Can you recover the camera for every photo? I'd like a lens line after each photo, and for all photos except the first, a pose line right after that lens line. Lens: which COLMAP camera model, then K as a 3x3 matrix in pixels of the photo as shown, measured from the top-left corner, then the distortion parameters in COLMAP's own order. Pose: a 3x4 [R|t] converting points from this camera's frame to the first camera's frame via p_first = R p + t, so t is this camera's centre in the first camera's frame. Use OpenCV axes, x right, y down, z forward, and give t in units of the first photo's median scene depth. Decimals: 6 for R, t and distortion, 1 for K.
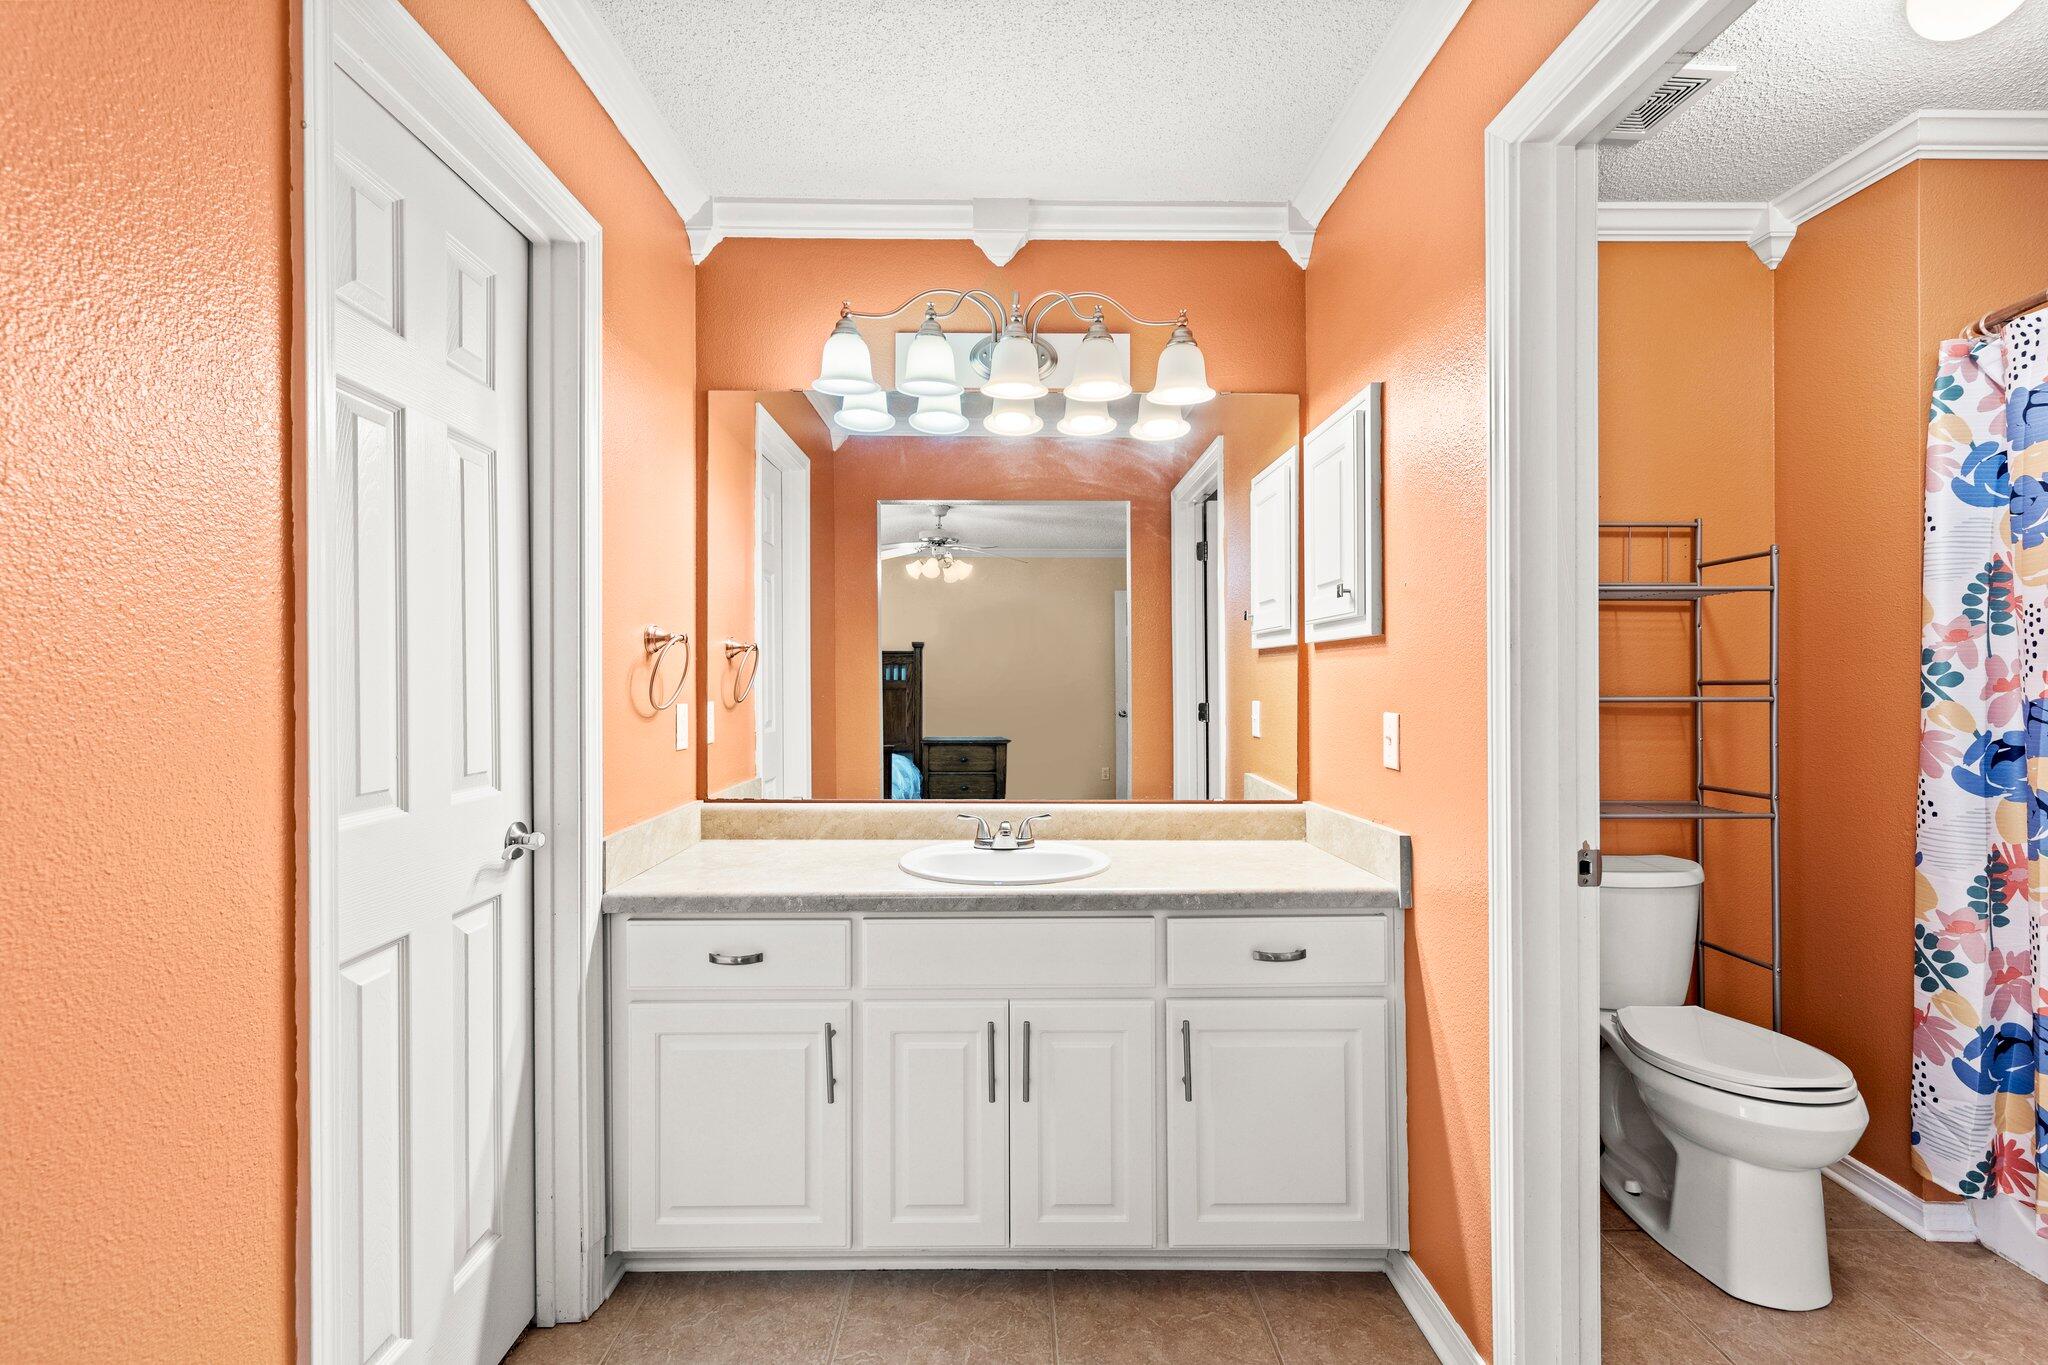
lens RADIAL K [[916.6, 0, 1016.7], [0, 916.6, 675.9], [0, 0, 1]] dist [0.000657, -0.000027]
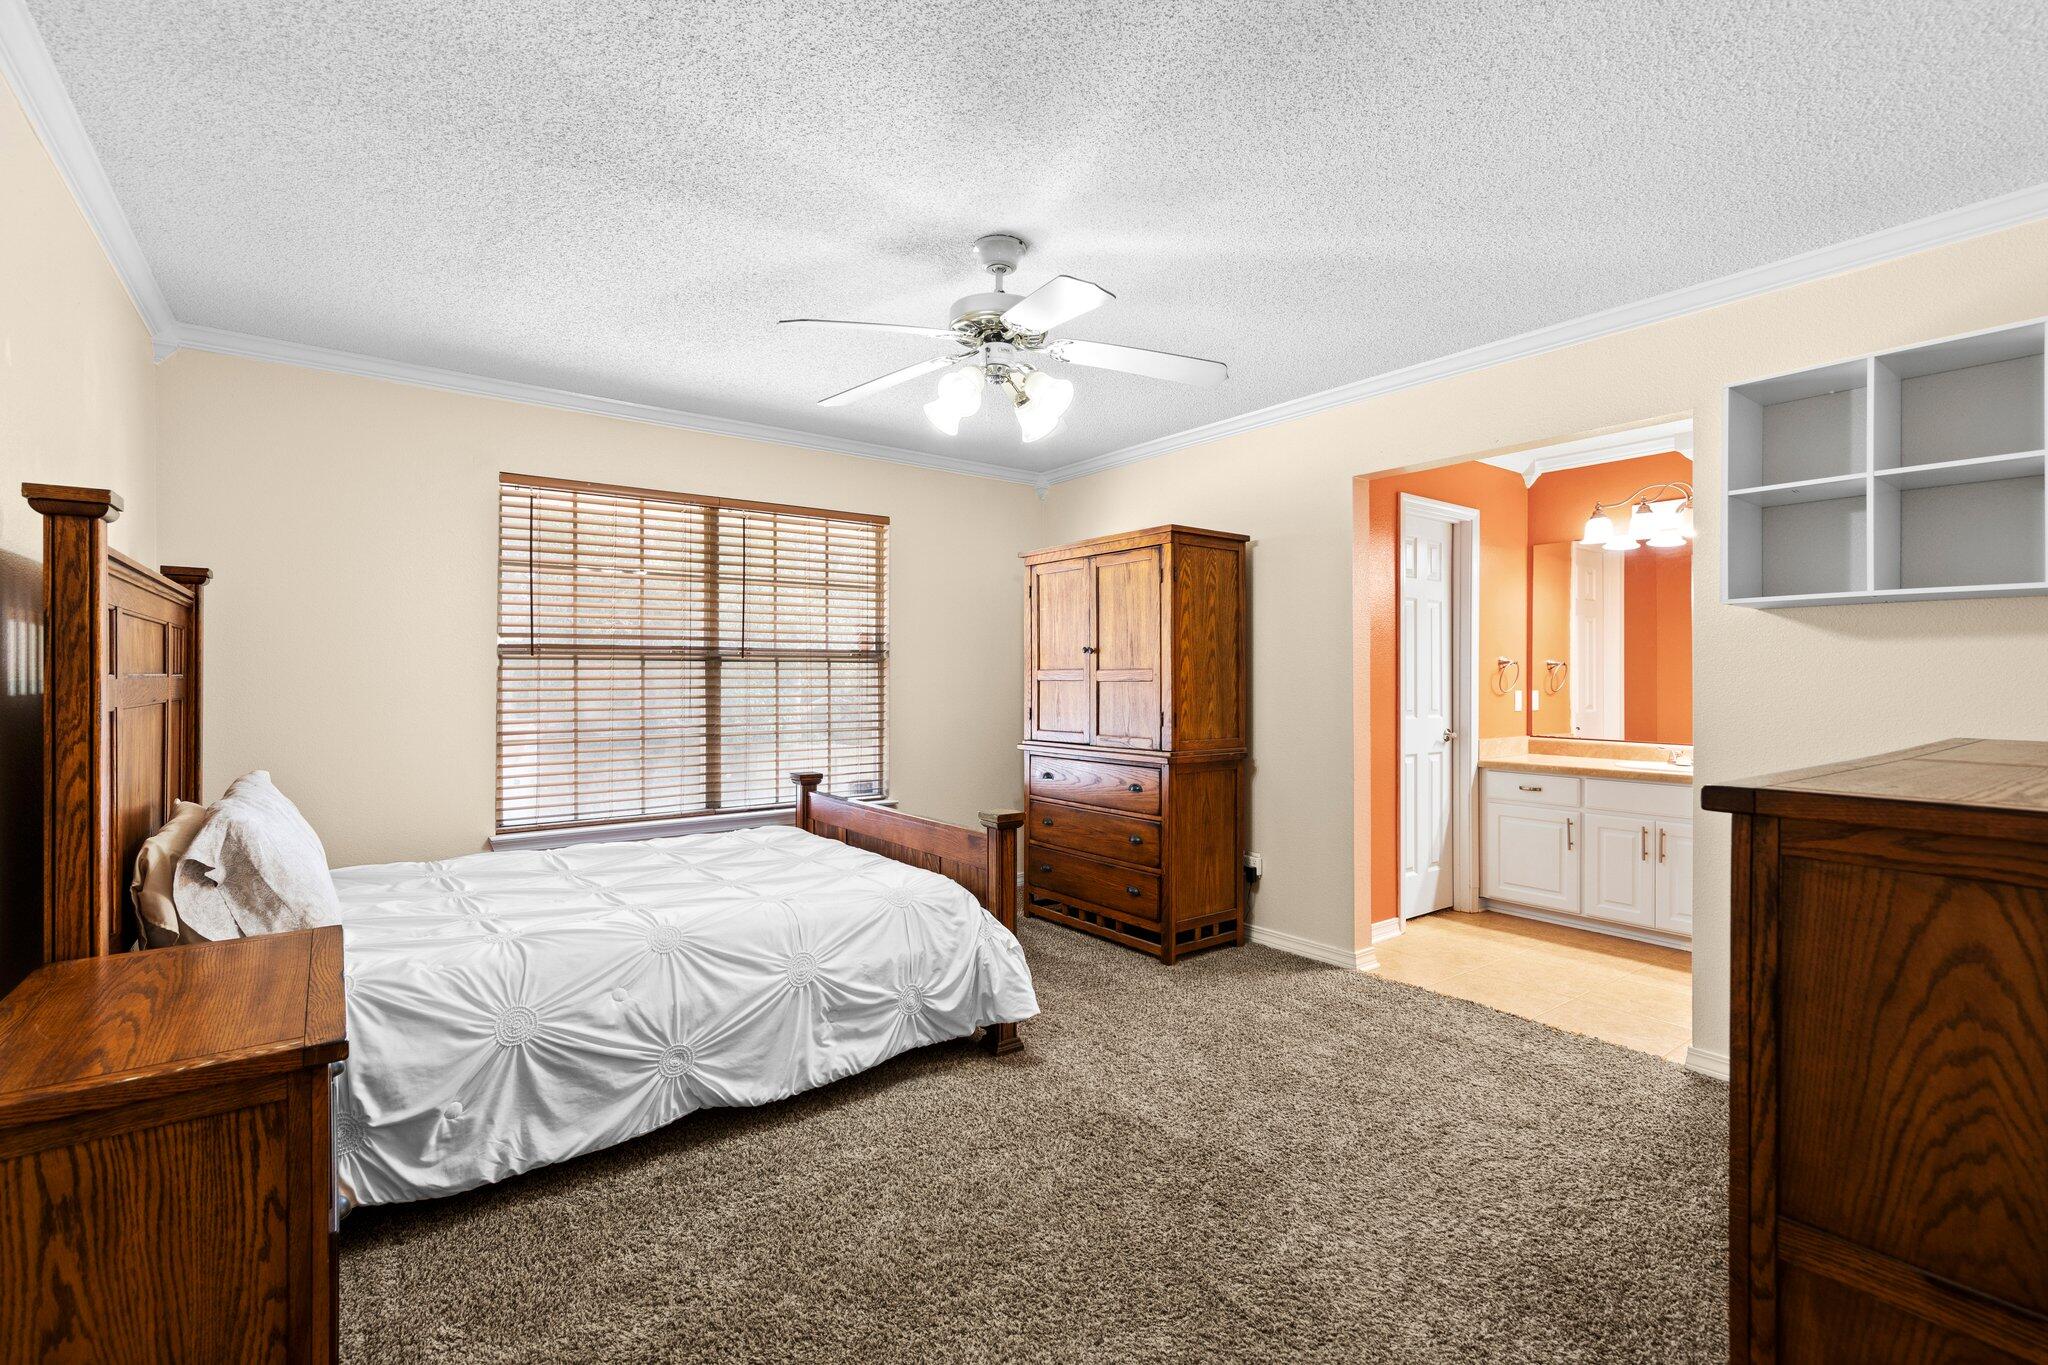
lens RADIAL K [[916.6, 0, 1014.8], [0, 916.6, 679.0], [0, 0, 1]] dist [0.000657, -0.000027]
pose [[0.590758, 0.003476, -0.806841, 0.906708], [-0.001564, 0.999994, 0.003163, -0.005757], [0.806847, -0.000607, 0.590760, -1.673532]]
